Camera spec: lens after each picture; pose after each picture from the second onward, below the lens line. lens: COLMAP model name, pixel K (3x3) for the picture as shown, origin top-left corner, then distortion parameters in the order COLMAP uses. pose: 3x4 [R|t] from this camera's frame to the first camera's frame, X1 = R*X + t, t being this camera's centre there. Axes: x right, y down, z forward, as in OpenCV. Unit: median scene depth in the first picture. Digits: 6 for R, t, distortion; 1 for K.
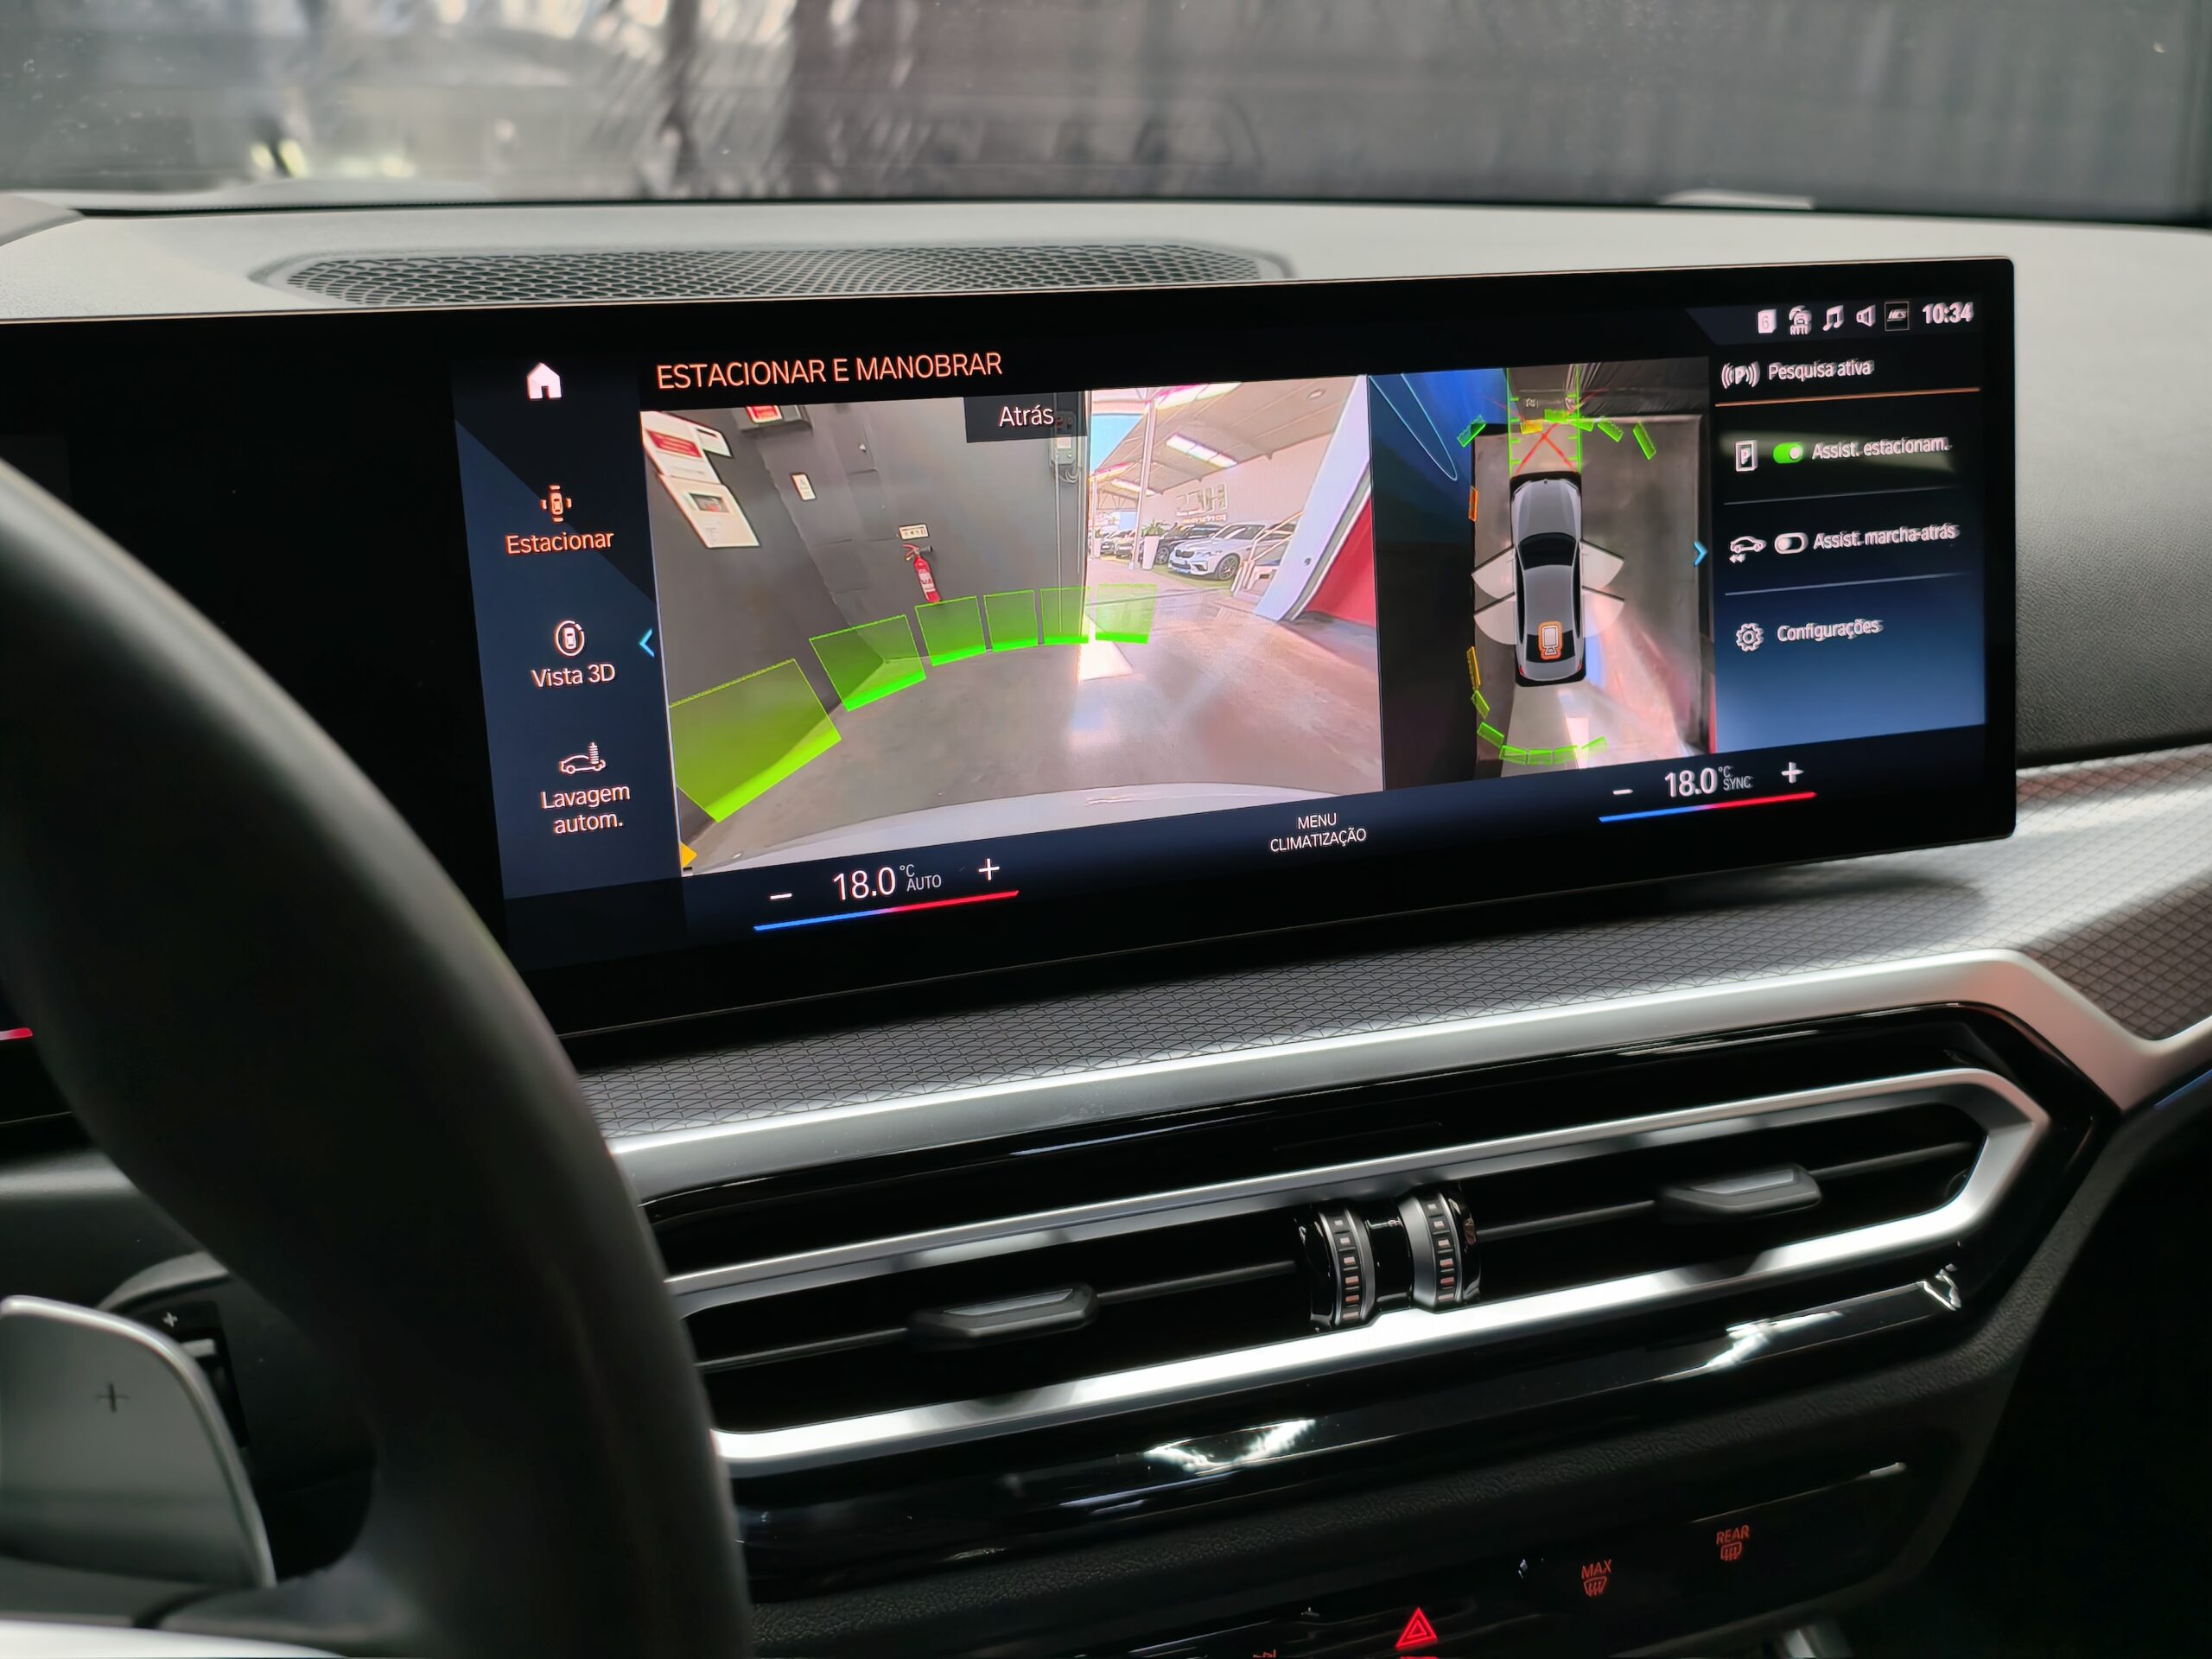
lens RADIAL K [[2288.0, 0, 1105.2], [0, 2288.0, 831.2], [0, 0, 1]] dist [0.004722, 0.000000]
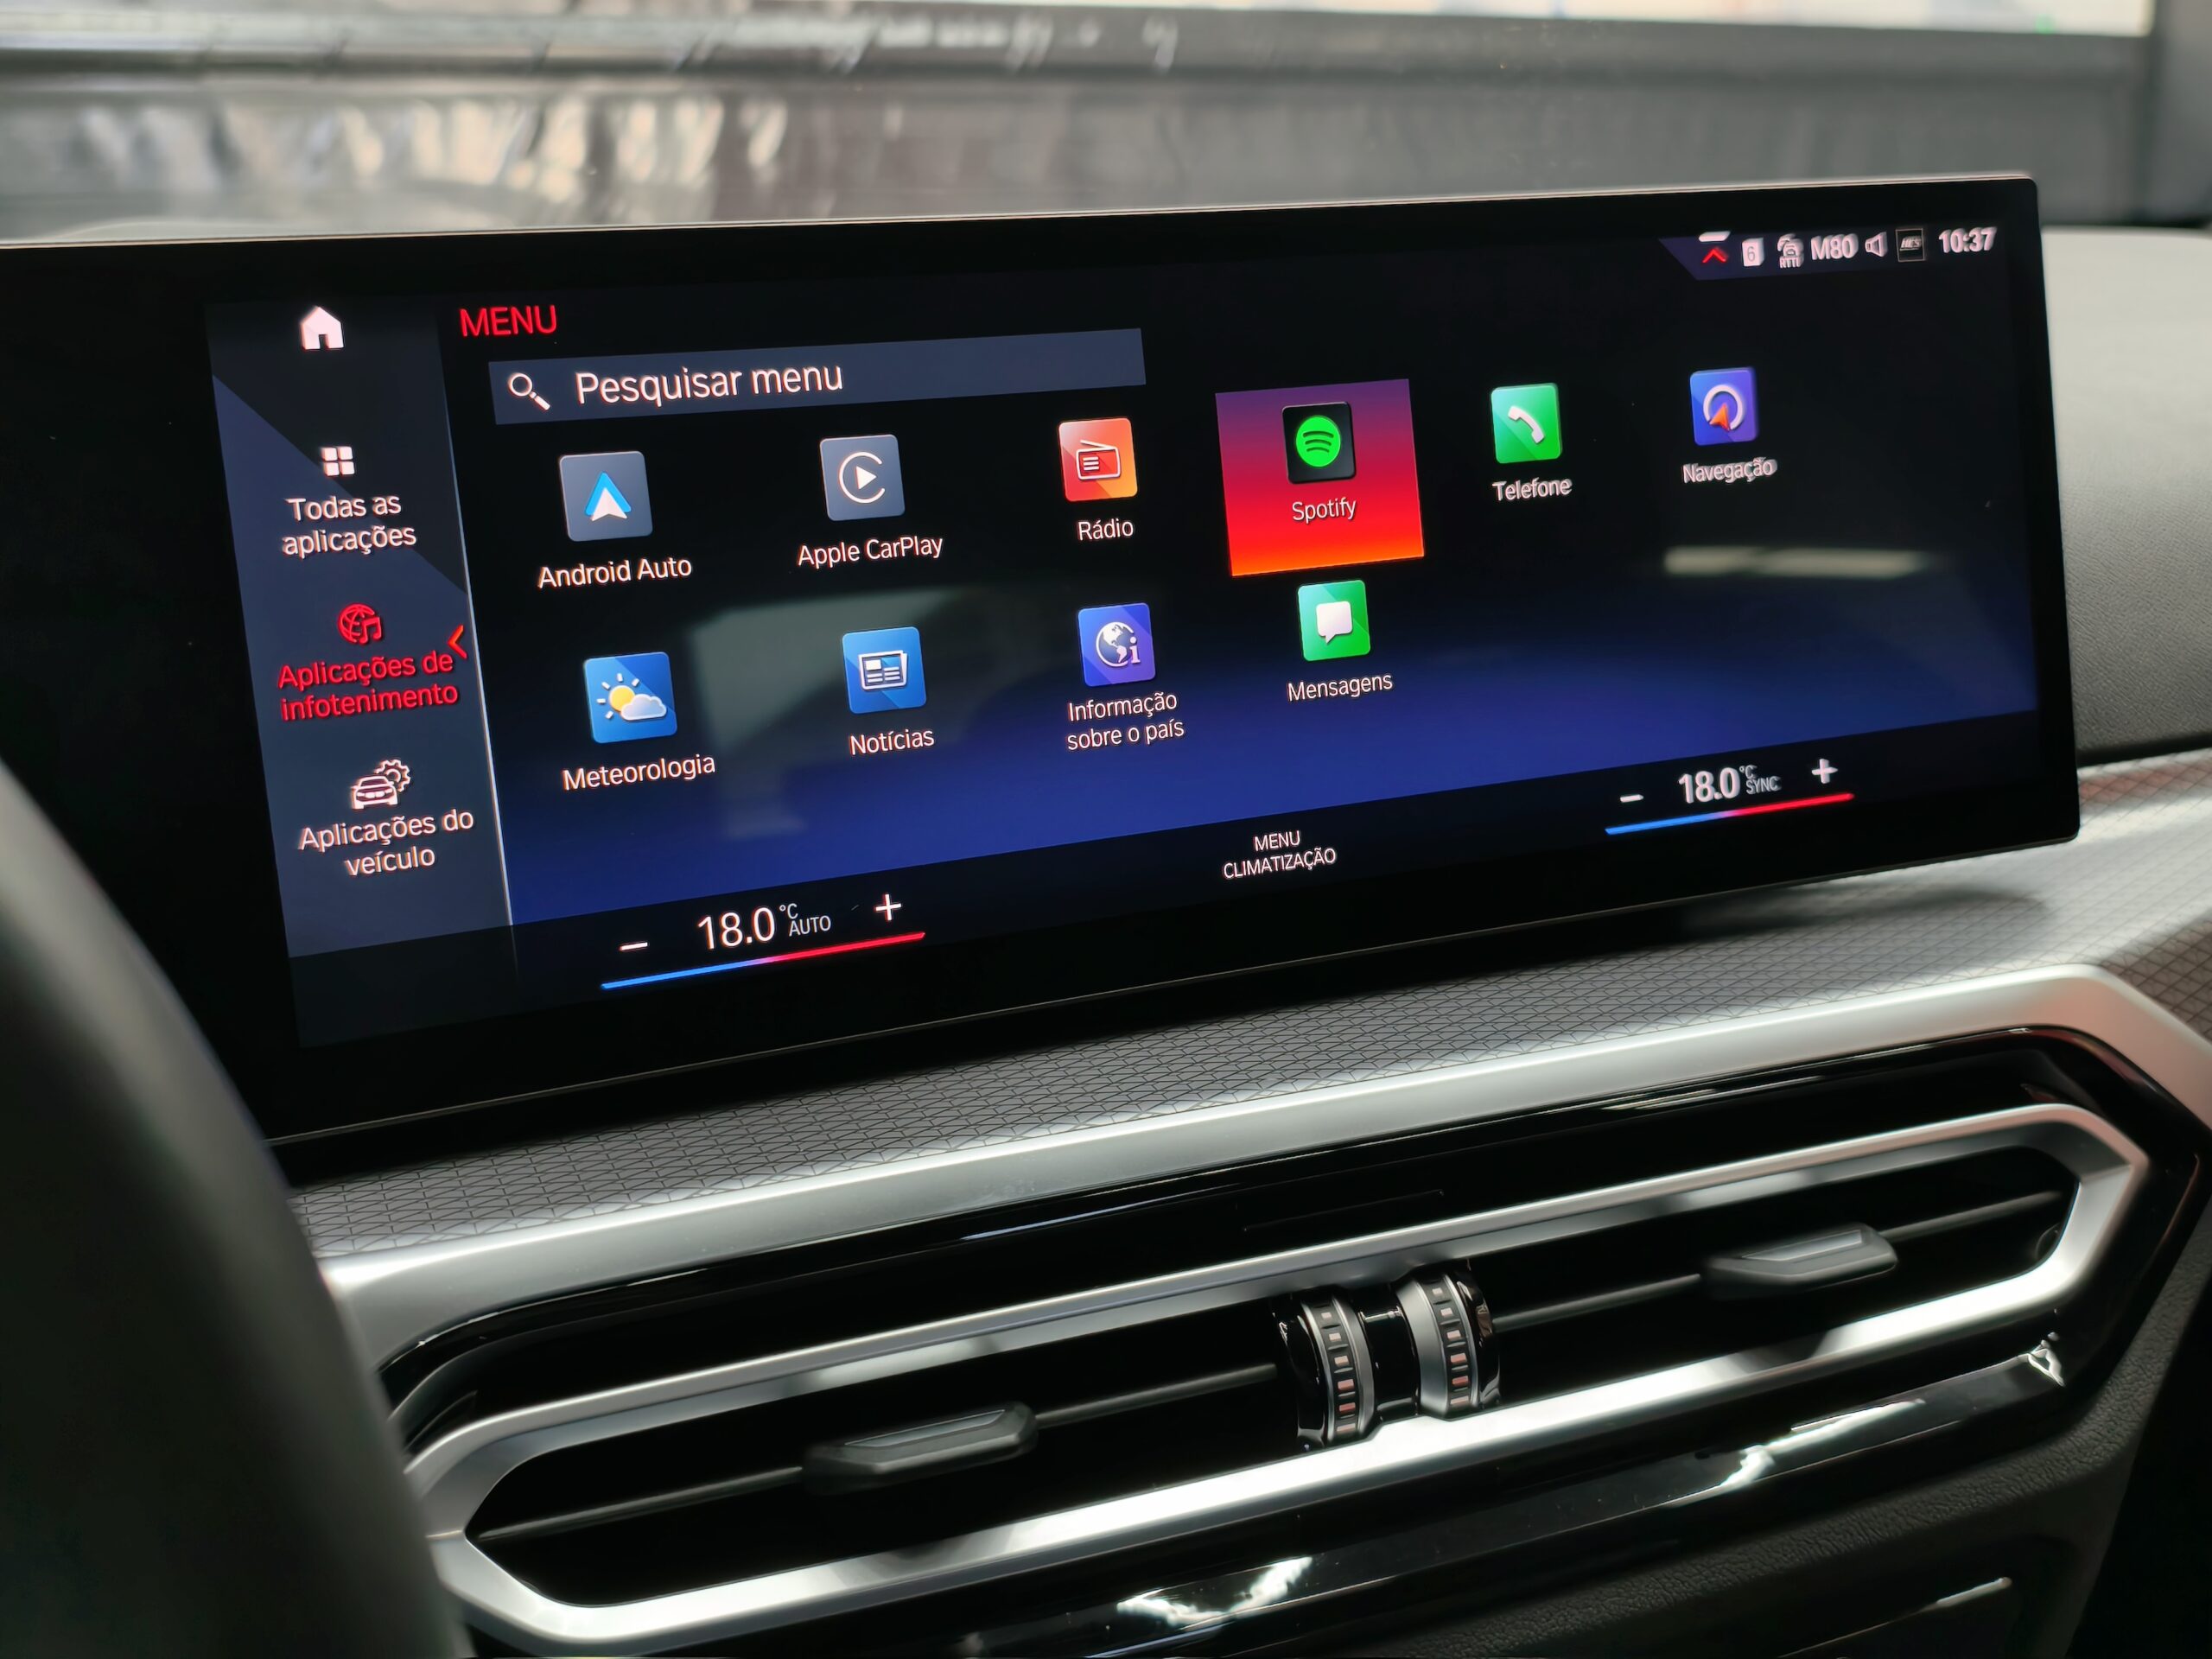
lens RADIAL K [[2288.0, 0, 1105.3], [0, 2288.0, 827.9], [0, 0, 1]] dist [0.004722, 0.000000]
pose [[0.998961, -0.042526, 0.016393, 0.015114], [0.043476, 0.997082, -0.062755, 0.041256], [-0.013676, 0.063403, 0.997894, 0.153891]]
